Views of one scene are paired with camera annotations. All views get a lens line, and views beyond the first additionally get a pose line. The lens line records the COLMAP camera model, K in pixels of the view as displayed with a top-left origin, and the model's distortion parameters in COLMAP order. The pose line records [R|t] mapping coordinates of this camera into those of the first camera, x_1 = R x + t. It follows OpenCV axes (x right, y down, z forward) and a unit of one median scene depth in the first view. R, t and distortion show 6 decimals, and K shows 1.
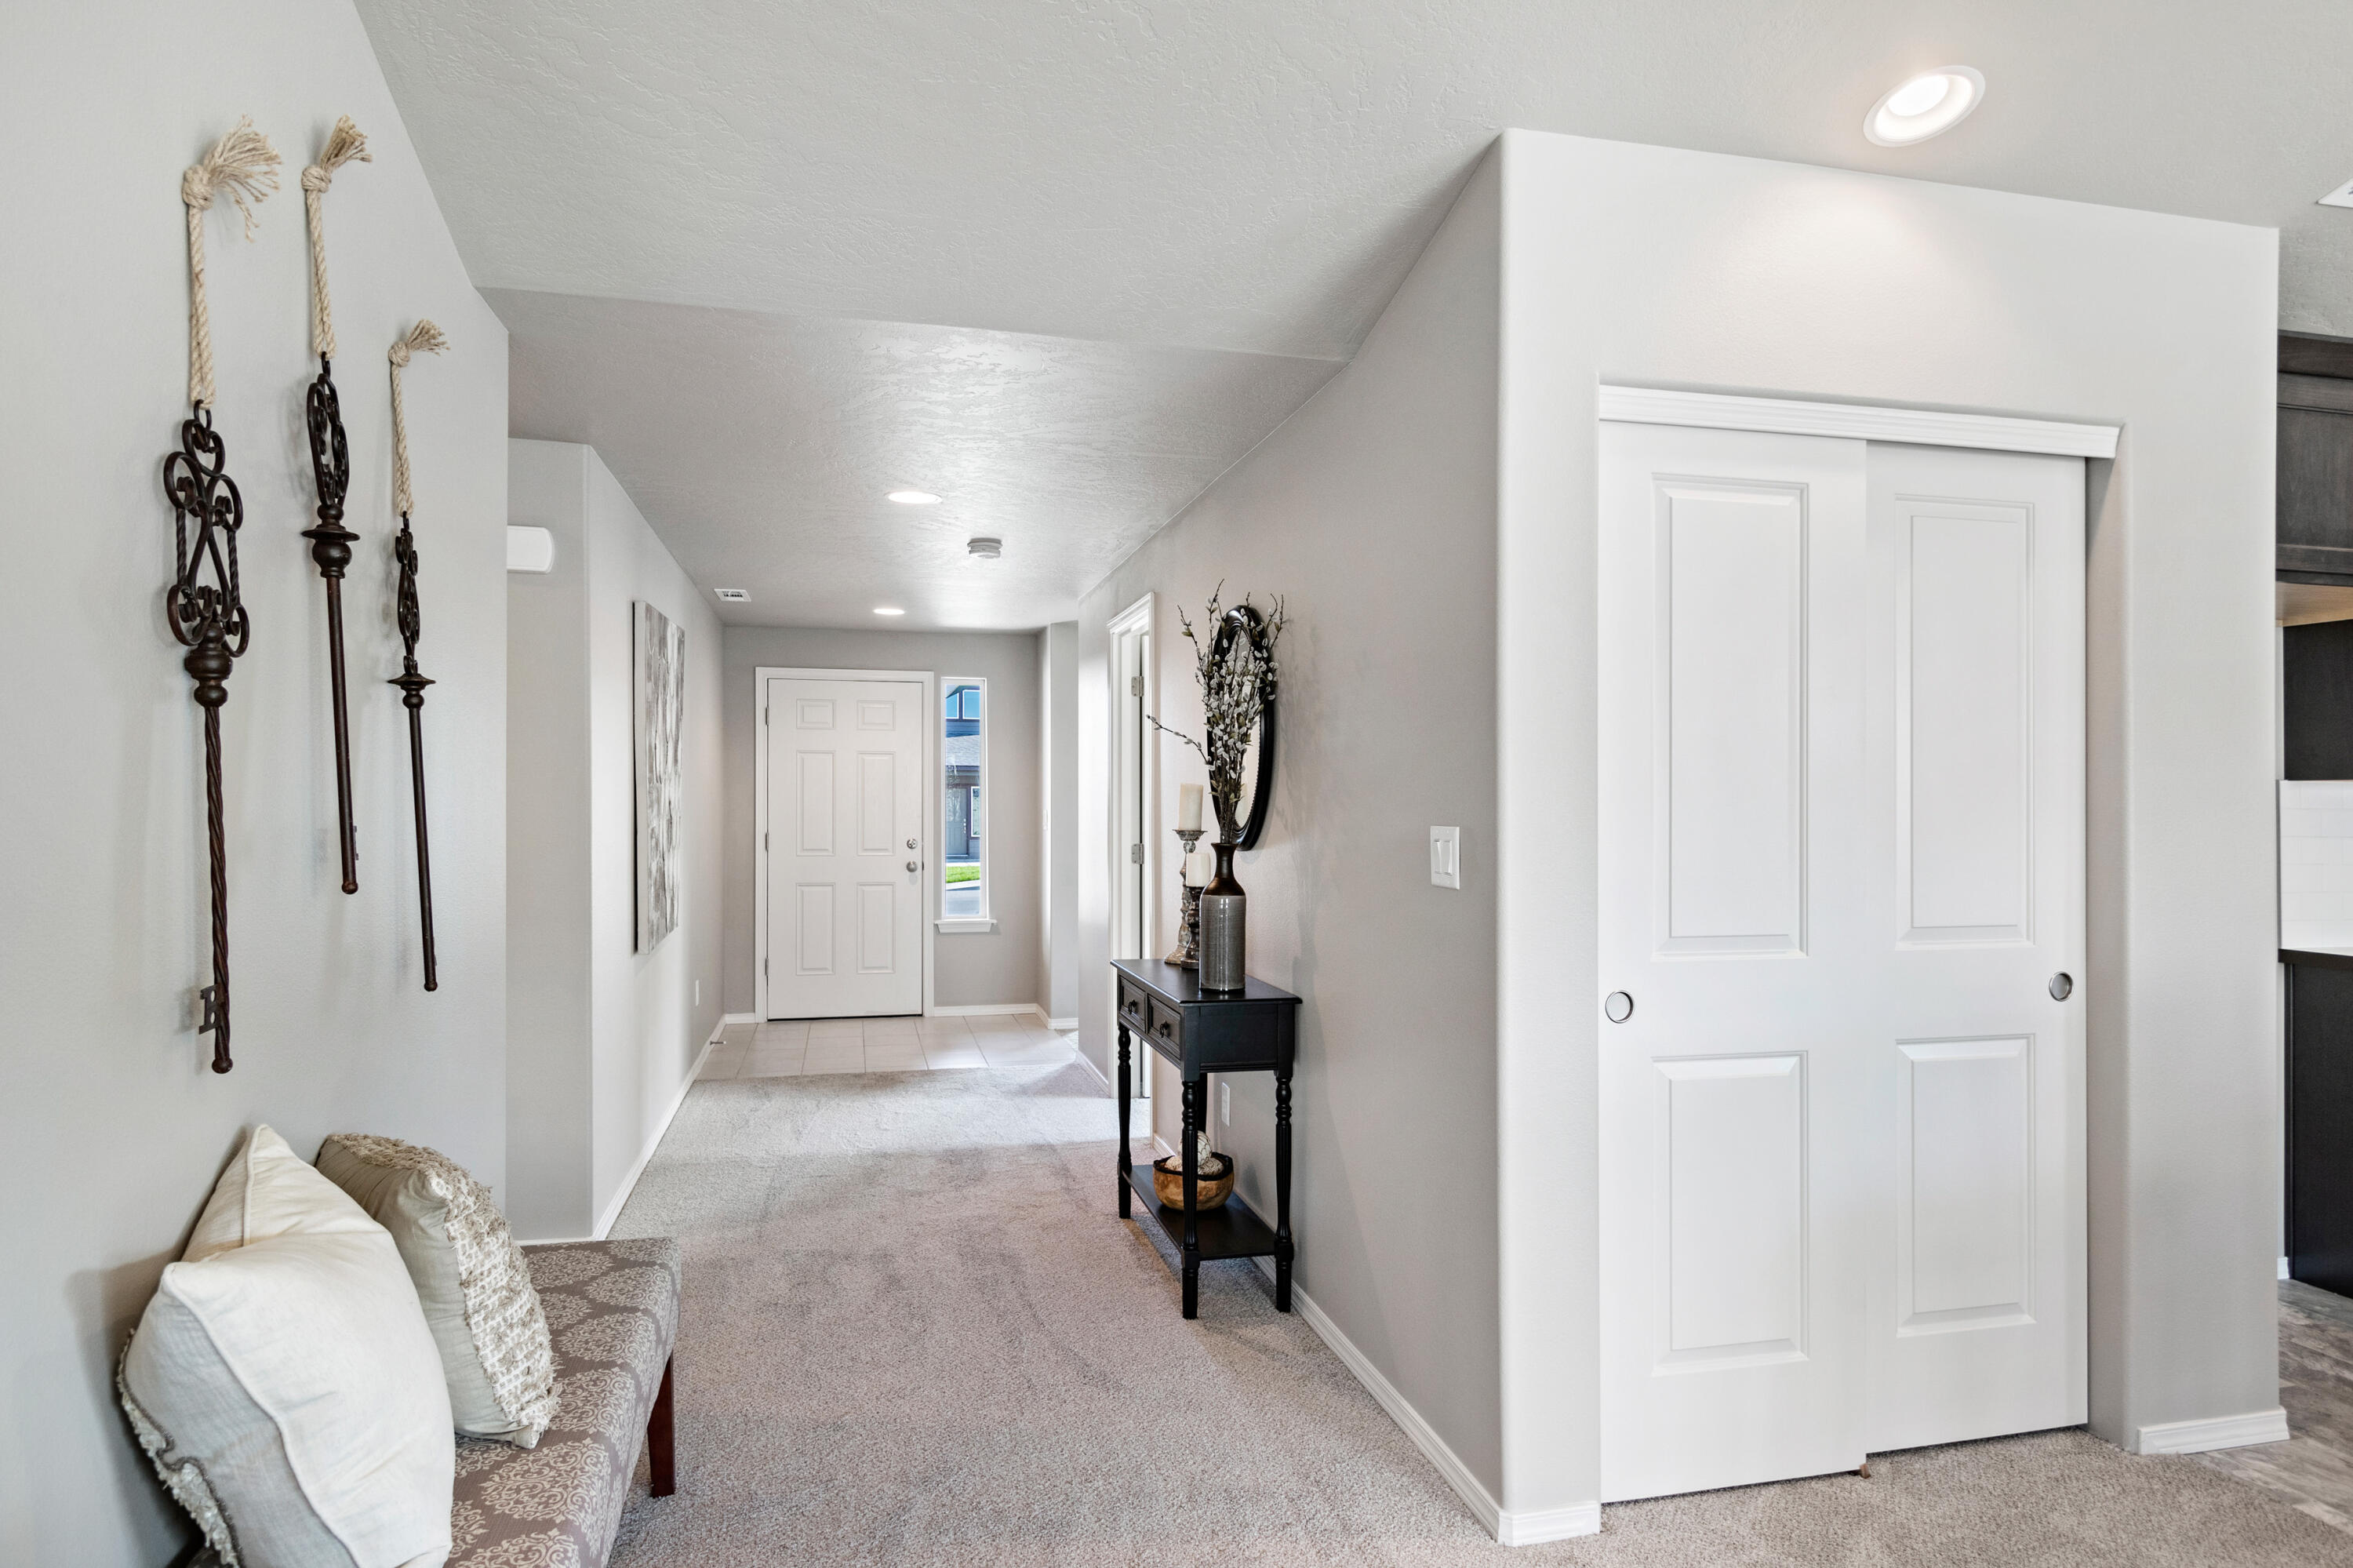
lens RADIAL K [[1360.7, 0, 1176.5], [0, 1360.7, 784.0], [0, 0, 1]] dist [0.001791, 0.001142]
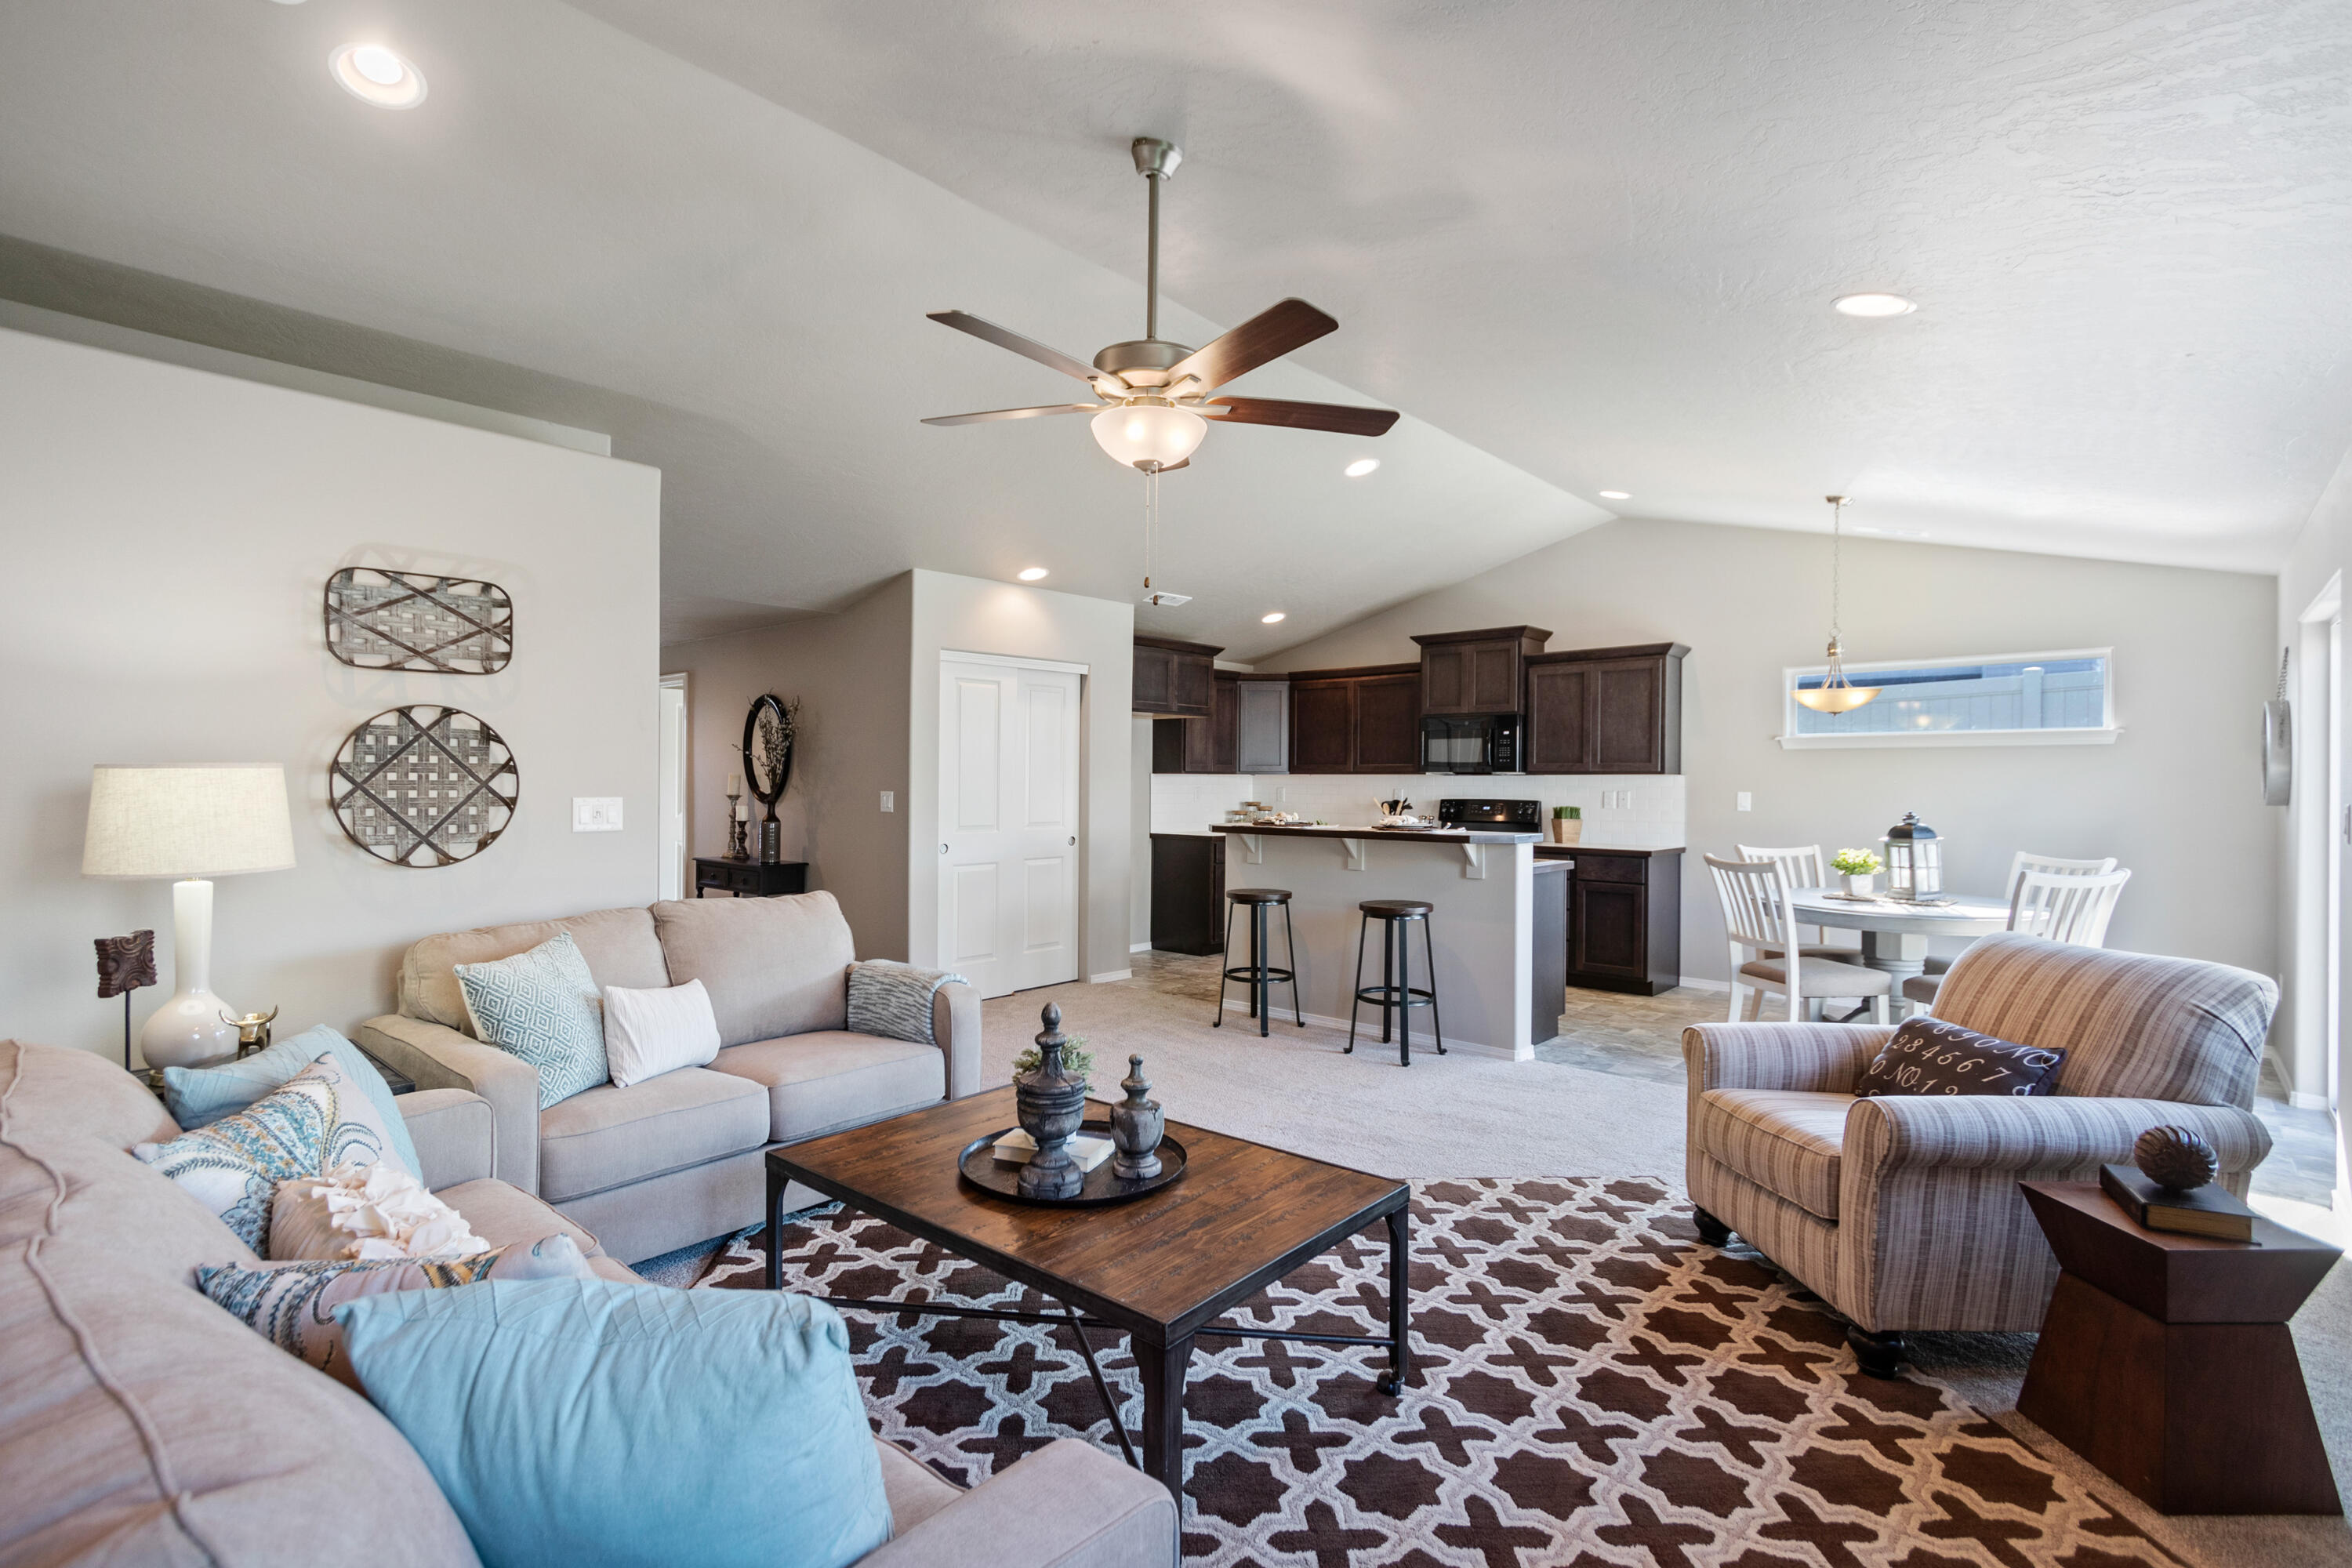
lens RADIAL K [[1086.5, 0, 1176.0], [0, 1086.5, 784.0], [0, 0, 1]] dist [-0.000157, -0.000024]
pose [[0.819902, -0.003686, 0.572493, -0.606680], [-0.009563, 0.999752, 0.020133, -0.037350], [-0.572425, -0.021982, 0.819663, -1.224836]]
